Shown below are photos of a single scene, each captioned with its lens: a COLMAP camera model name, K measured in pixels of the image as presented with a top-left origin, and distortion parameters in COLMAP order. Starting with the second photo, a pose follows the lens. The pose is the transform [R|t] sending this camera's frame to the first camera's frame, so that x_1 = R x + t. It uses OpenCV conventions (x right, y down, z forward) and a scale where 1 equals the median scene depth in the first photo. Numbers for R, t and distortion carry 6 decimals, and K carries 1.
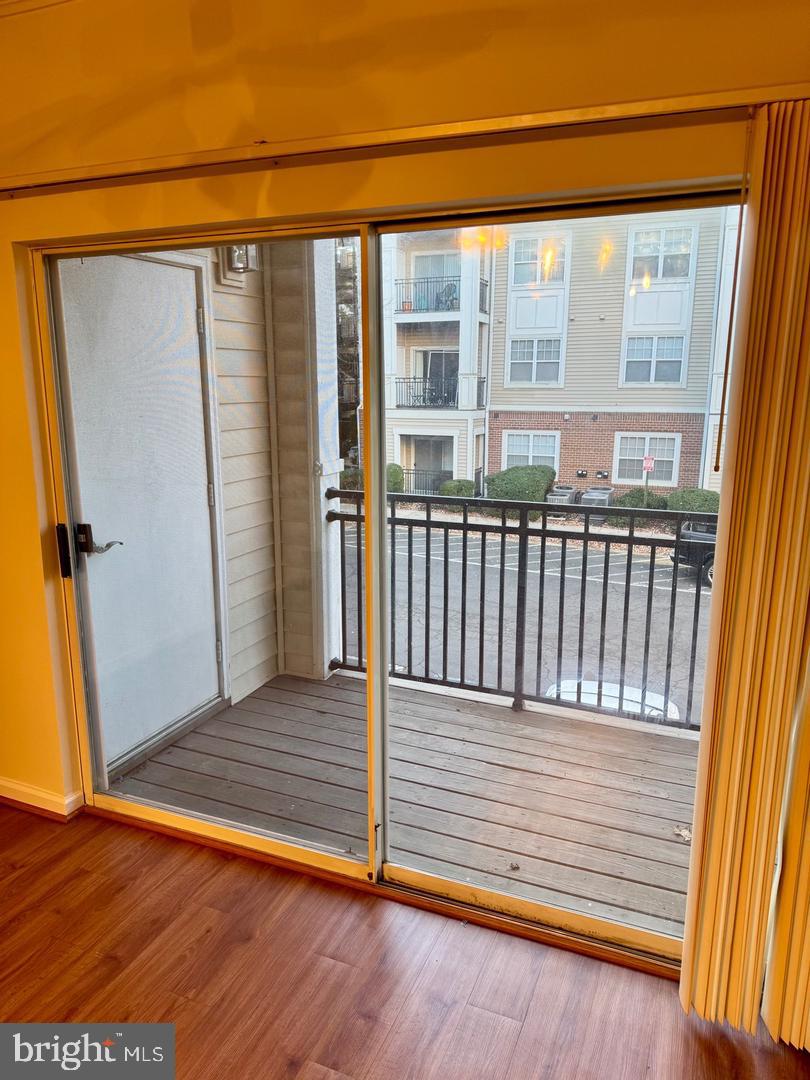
lens RADIAL K [[763.8, 0, 408.9], [0, 763.8, 541.3], [0, 0, 1]] dist [0.060322, -0.071367]
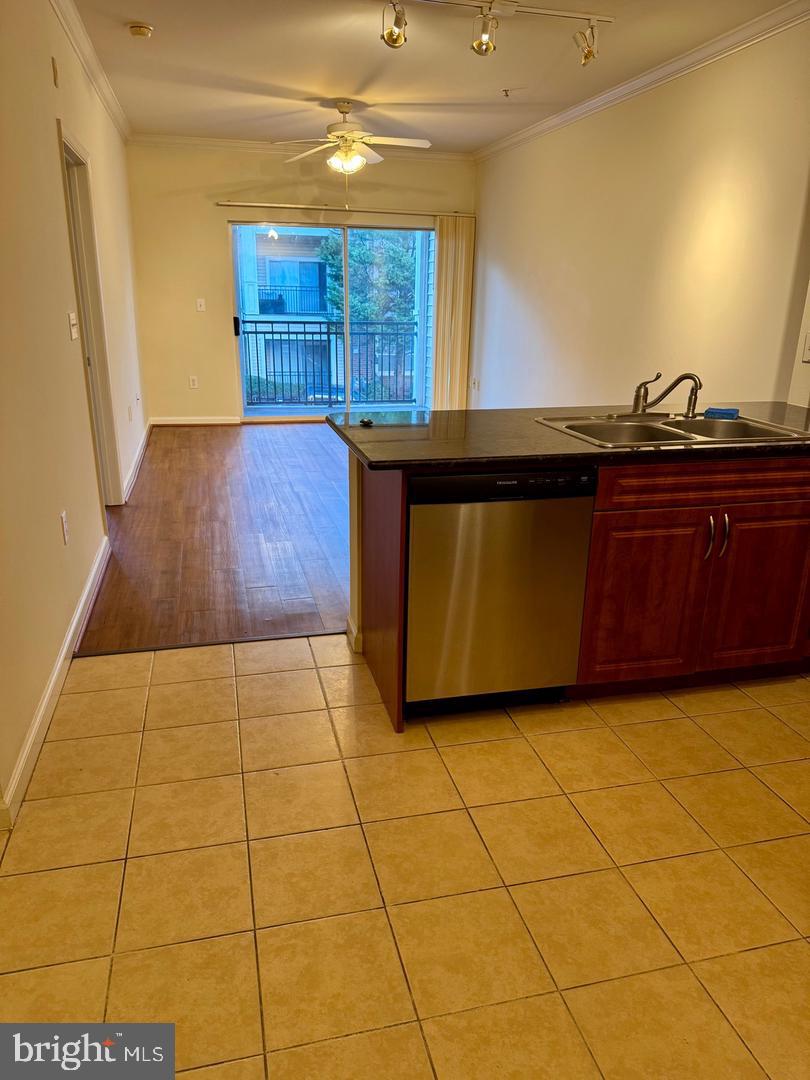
lens RADIAL K [[763.8, 0, 408.9], [0, 763.8, 541.3], [0, 0, 1]] dist [0.060322, -0.071367]
pose [[0.793553, -0.178957, 0.581591, -1.254828], [0.117231, 0.982833, 0.142463, 0.338894], [-0.597102, -0.044872, 0.800910, -1.267769]]
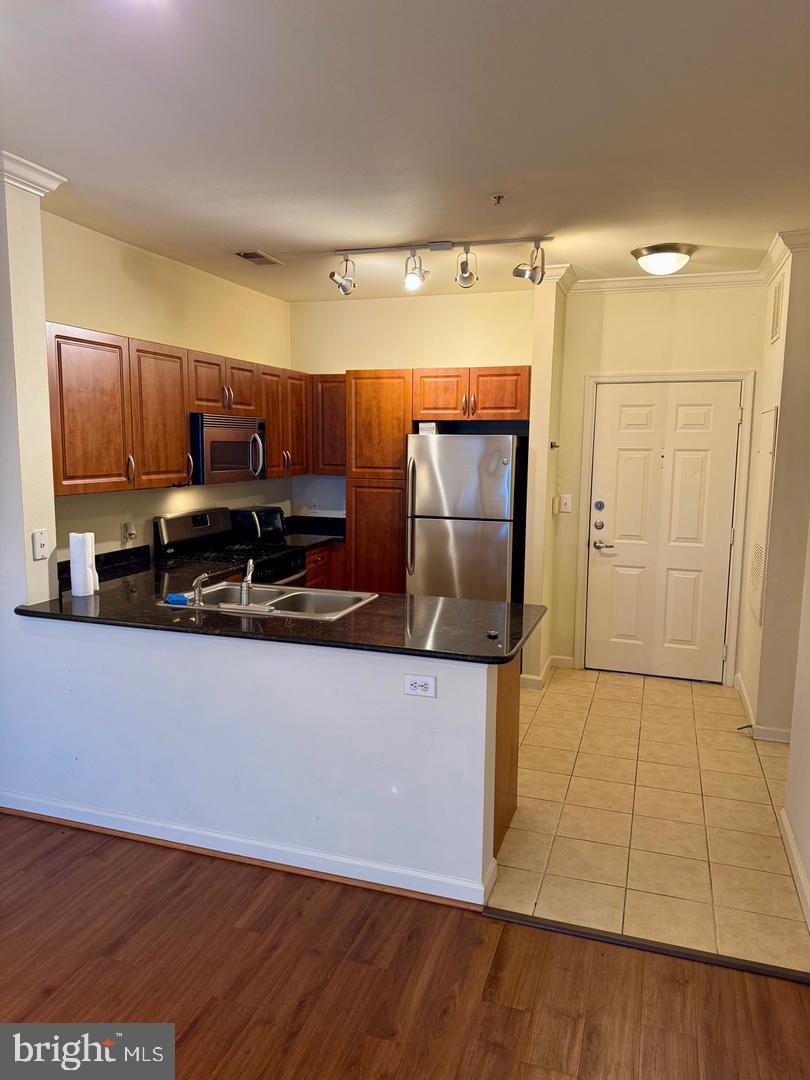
lens RADIAL K [[763.8, 0, 408.9], [0, 763.8, 541.3], [0, 0, 1]] dist [0.060322, -0.071367]
pose [[-0.996312, -0.005195, -0.085647, -0.703551], [-0.034785, 0.936915, 0.347821, -0.012800], [0.078437, 0.349518, -0.933641, -0.012123]]
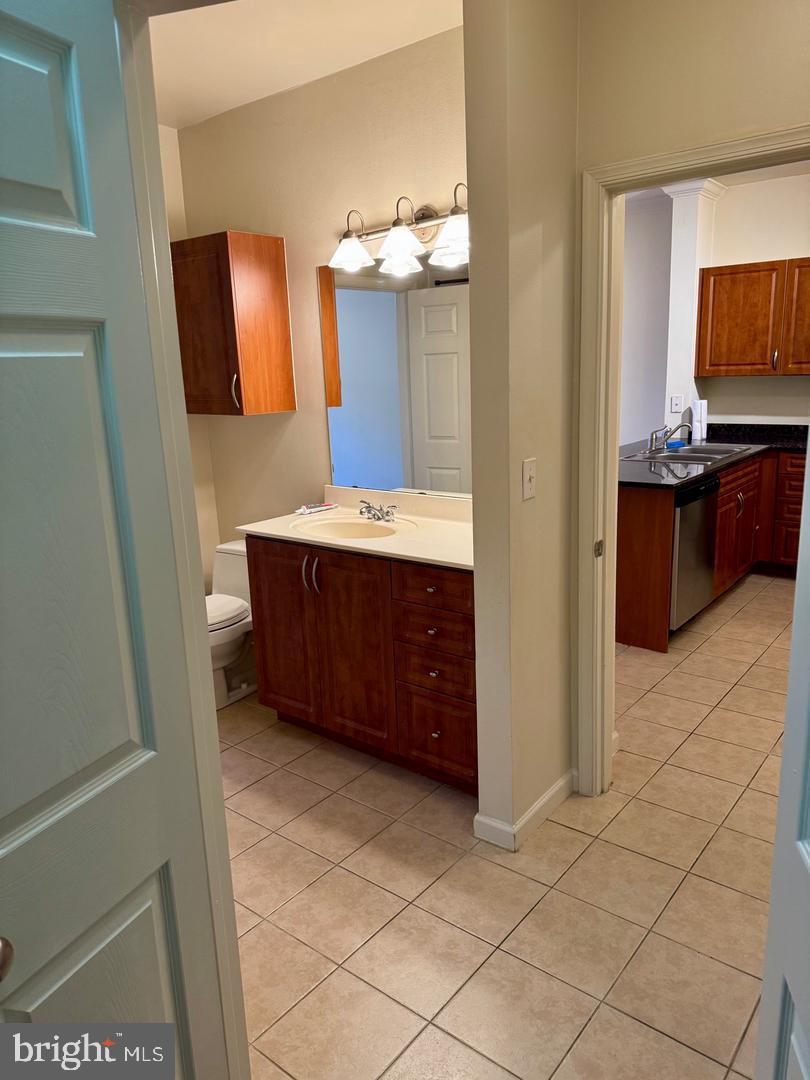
lens RADIAL K [[763.8, 0, 408.9], [0, 763.8, 541.3], [0, 0, 1]] dist [0.060322, -0.071367]
pose [[0.262509, -0.234465, 0.936010, -1.967375], [0.249940, 0.953446, 0.168735, 0.175071], [-0.931997, 0.189651, 0.308890, -0.769937]]
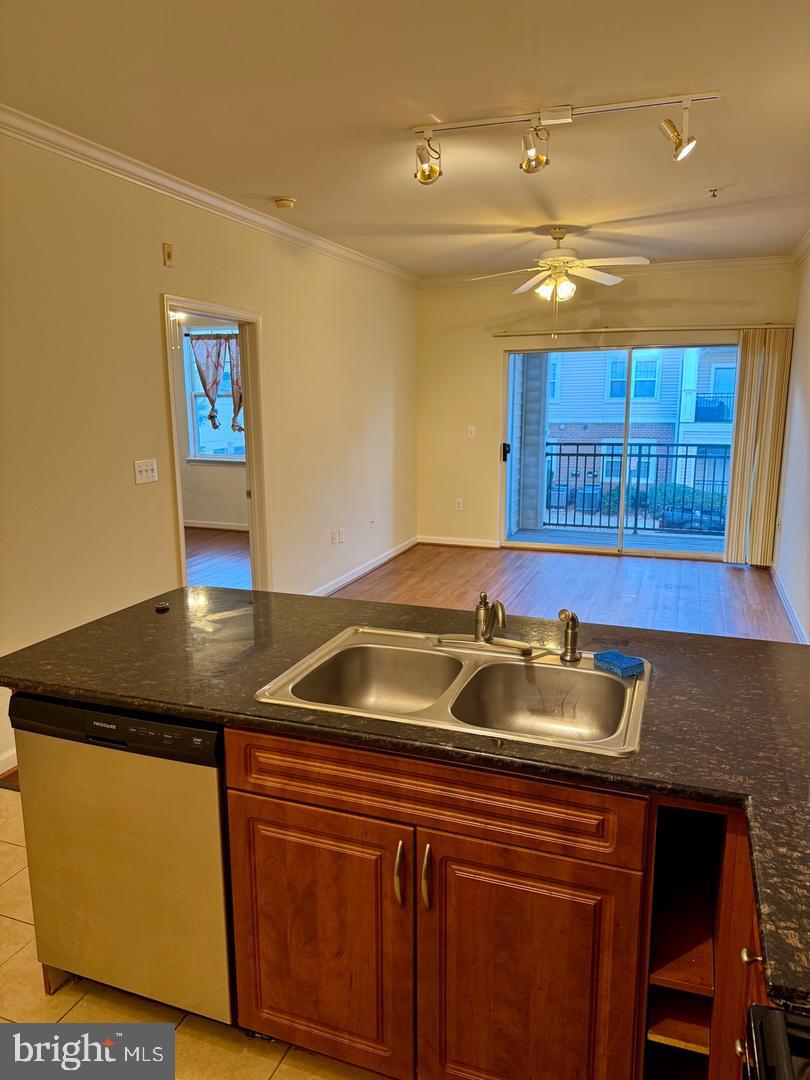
lens RADIAL K [[763.8, 0, 408.9], [0, 763.8, 541.3], [0, 0, 1]] dist [0.060322, -0.071367]
pose [[0.998698, -0.015911, 0.048478, -0.669876], [0.017061, 0.999581, -0.023398, 0.290140], [-0.048085, 0.024195, 0.998550, -1.311336]]
